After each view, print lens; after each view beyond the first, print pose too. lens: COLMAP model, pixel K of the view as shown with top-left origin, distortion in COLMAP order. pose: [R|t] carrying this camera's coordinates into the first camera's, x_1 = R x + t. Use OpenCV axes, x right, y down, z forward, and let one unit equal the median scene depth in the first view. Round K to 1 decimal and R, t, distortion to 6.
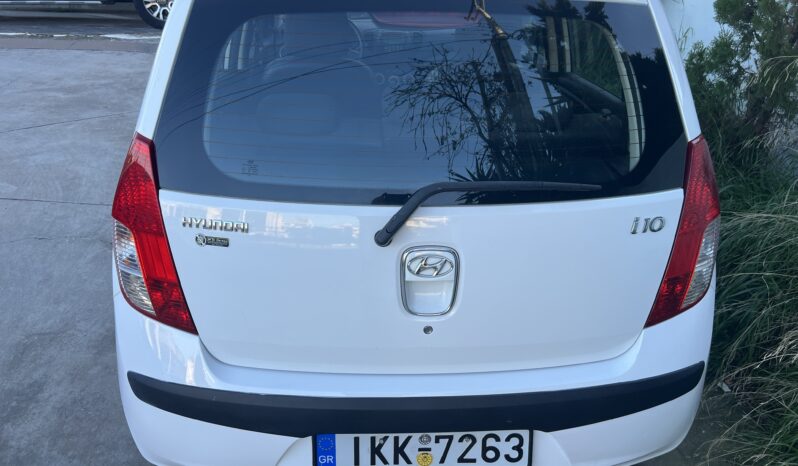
lens RADIAL K [[584.4, 0, 399.0], [0, 584.4, 233.0], [0, 0, 1]] dist [0.000772, -0.001767]
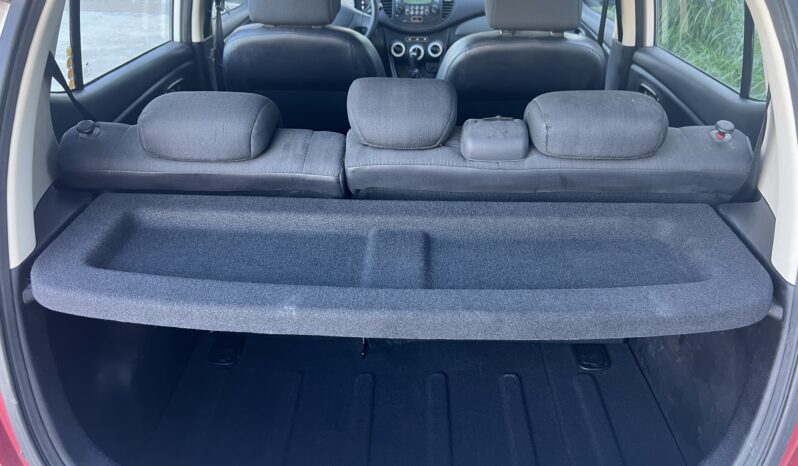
lens RADIAL K [[584.4, 0, 399.0], [0, 584.4, 233.0], [0, 0, 1]] dist [0.000772, -0.001767]
pose [[0.996339, 0.025175, -0.081698, 0.053197], [-0.019816, 0.997639, 0.065761, -0.089905], [0.083160, -0.063901, 0.994485, 0.259119]]
